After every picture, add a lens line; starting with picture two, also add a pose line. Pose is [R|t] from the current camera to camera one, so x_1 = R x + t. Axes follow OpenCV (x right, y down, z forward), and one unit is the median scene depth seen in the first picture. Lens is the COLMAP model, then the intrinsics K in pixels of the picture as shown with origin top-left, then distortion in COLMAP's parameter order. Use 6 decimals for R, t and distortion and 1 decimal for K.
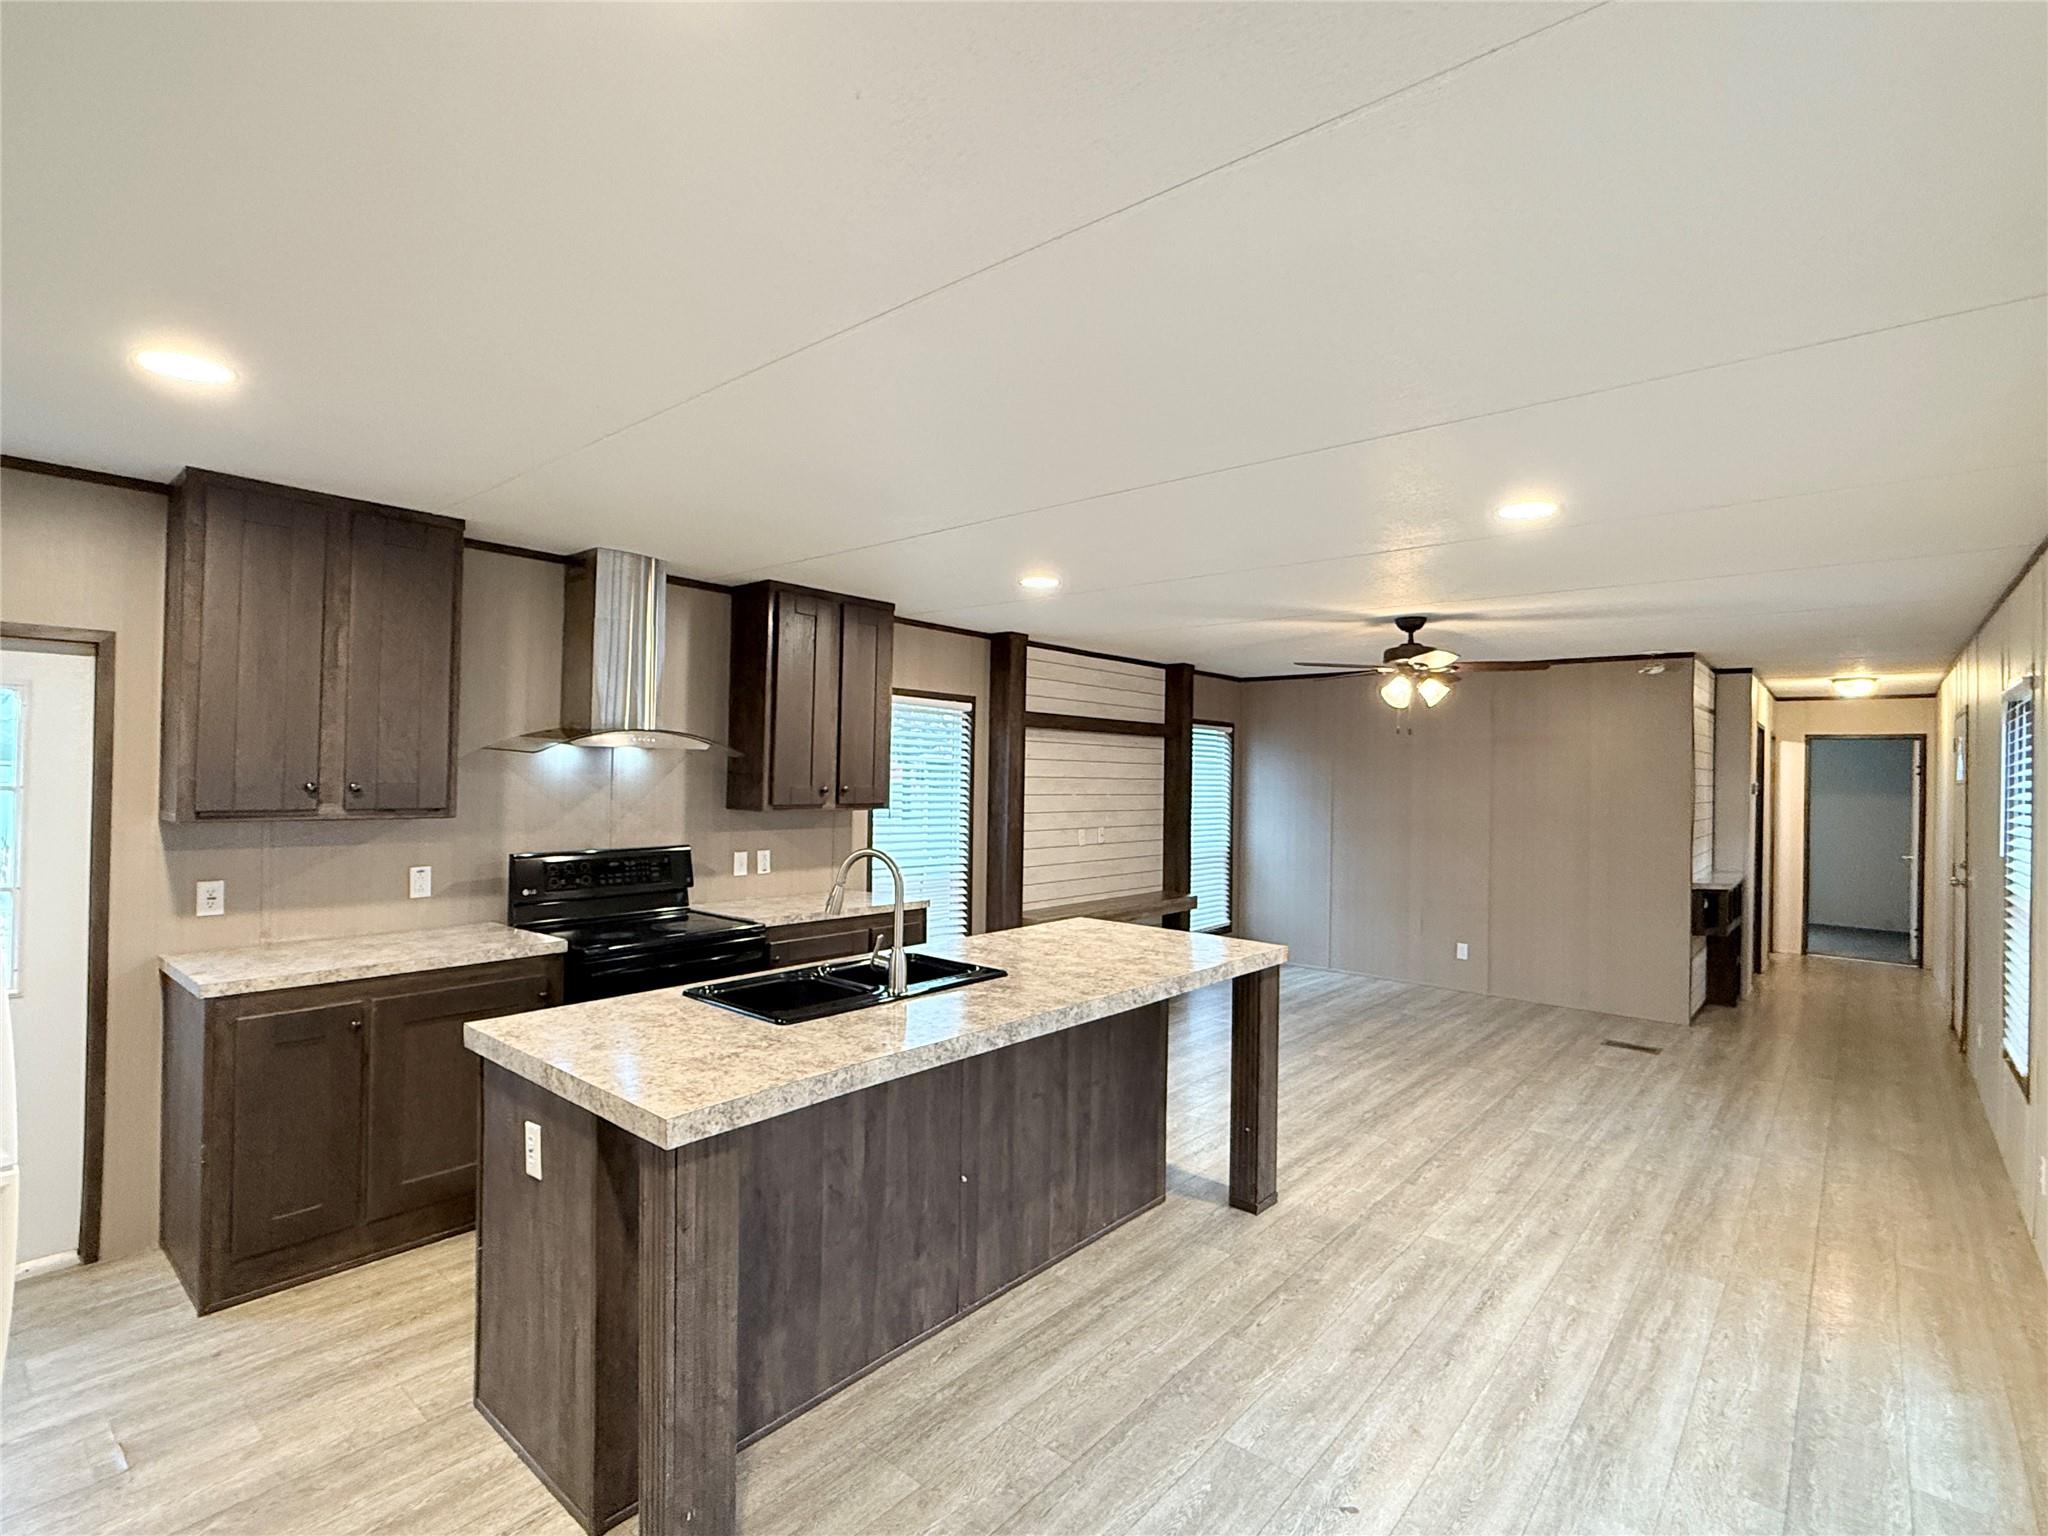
lens RADIAL K [[972.3, 0, 1023.8], [0, 972.3, 770.4], [0, 0, 1]] dist [0.003283, -0.000937]
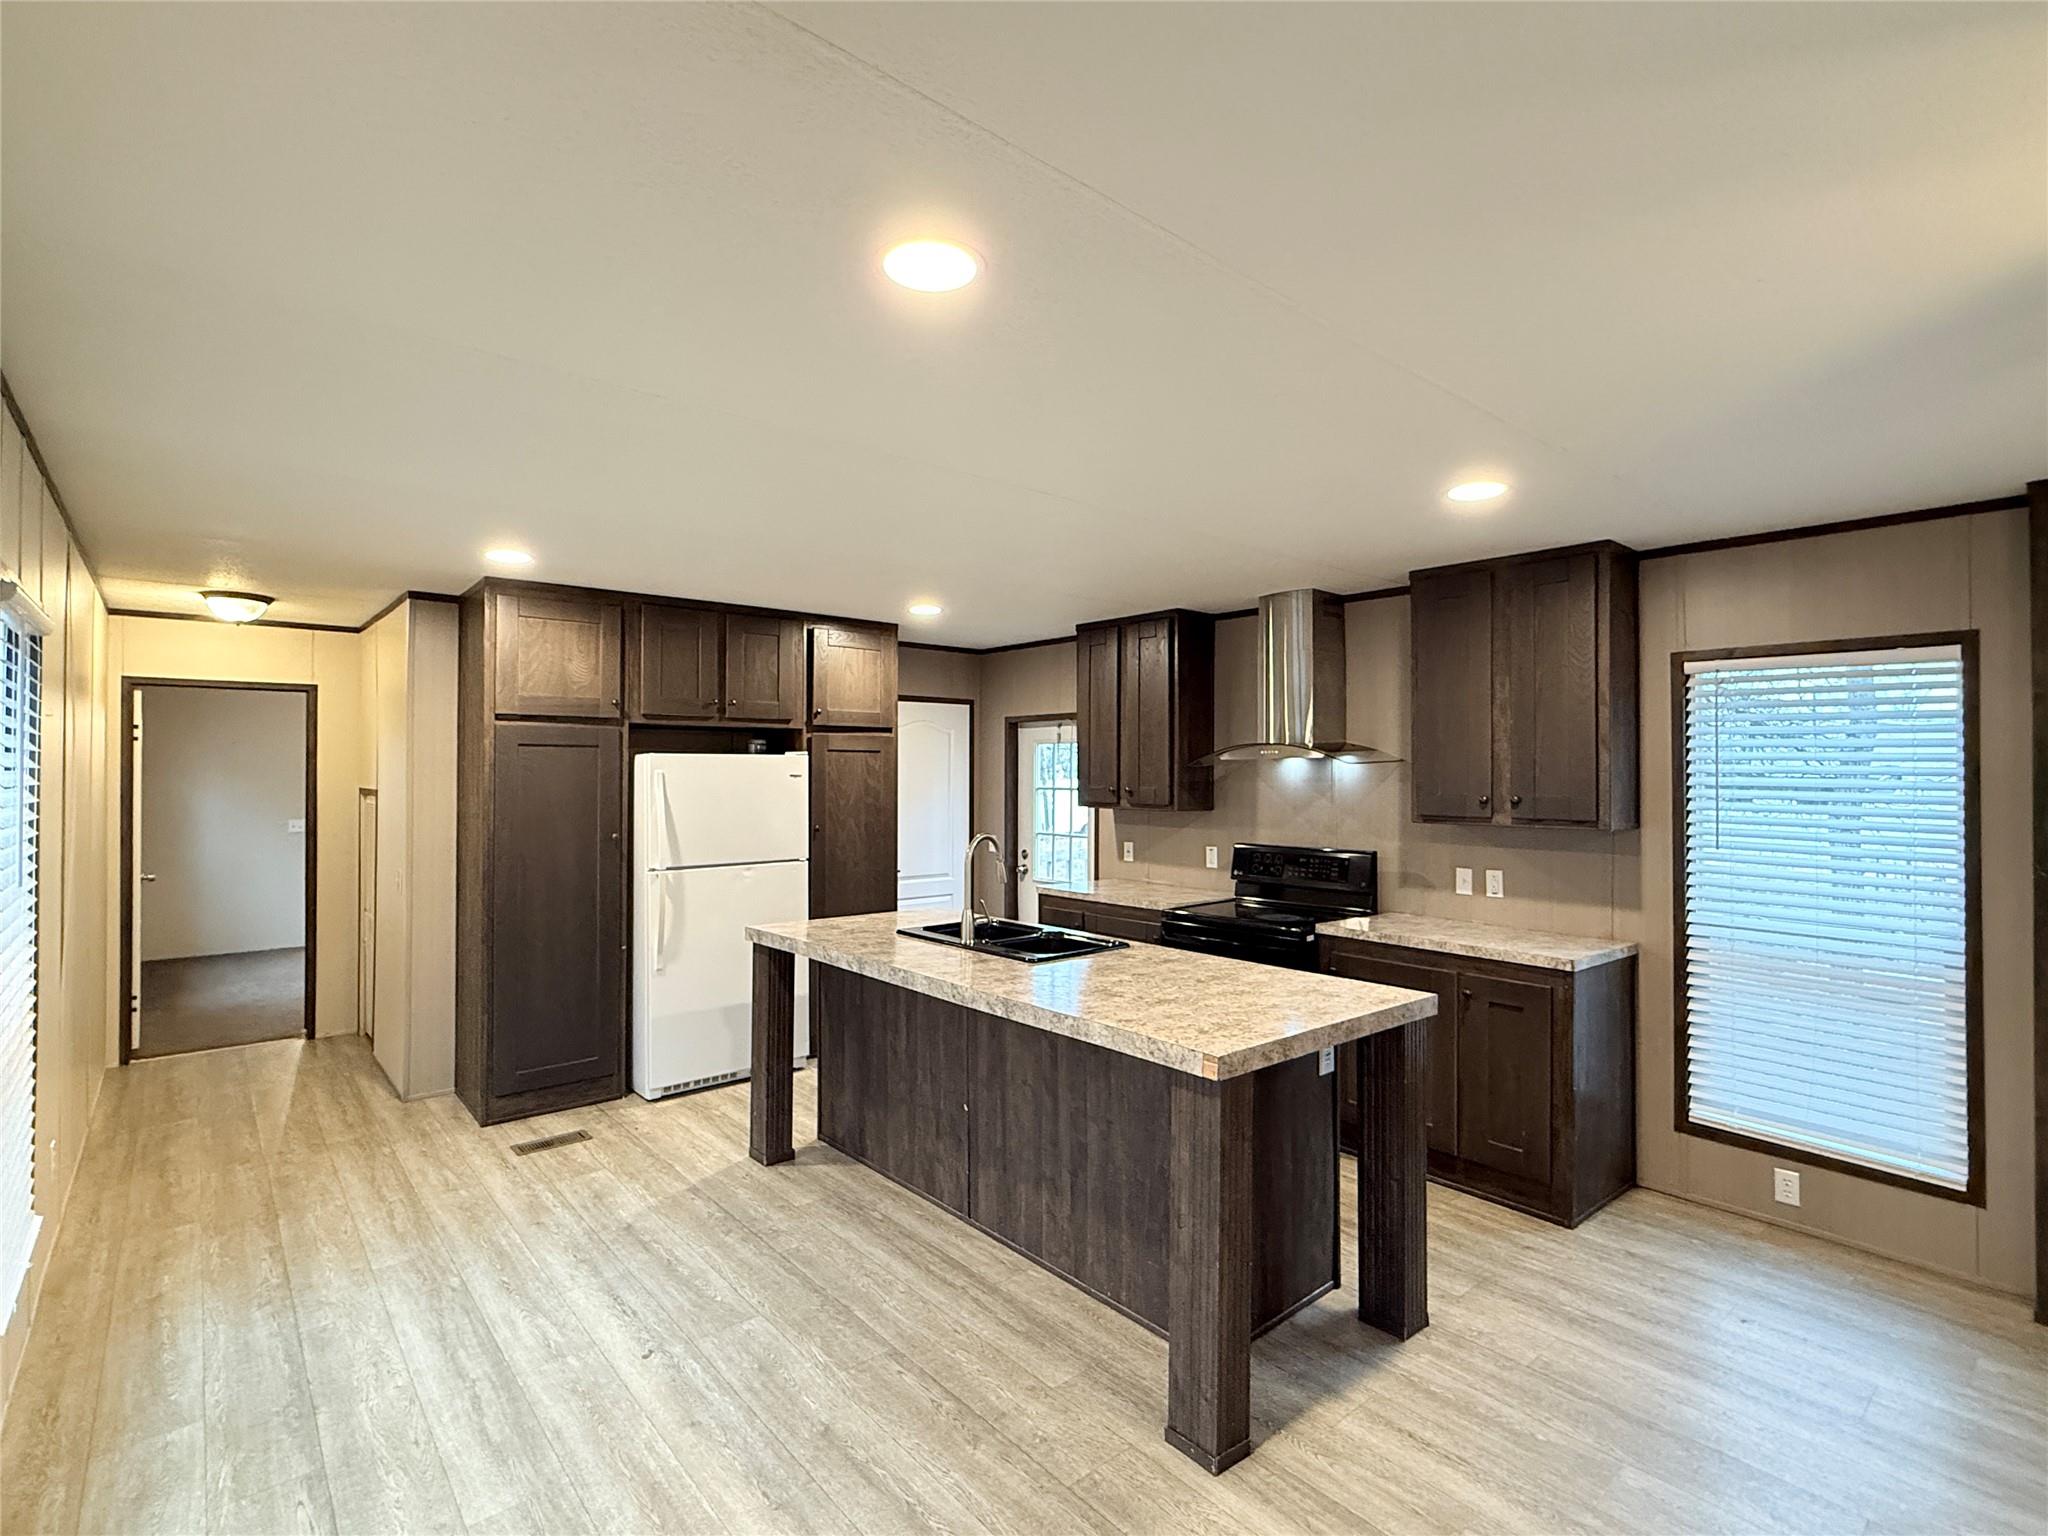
lens RADIAL K [[972.3, 0, 1022.4], [0, 972.3, 759.8], [0, 0, 1]] dist [0.003283, -0.000937]
pose [[-0.148606, -0.032262, -0.988370, 0.840920], [-0.003499, 0.999479, -0.032098, 0.016739], [0.988890, -0.001312, -0.148641, 0.916020]]
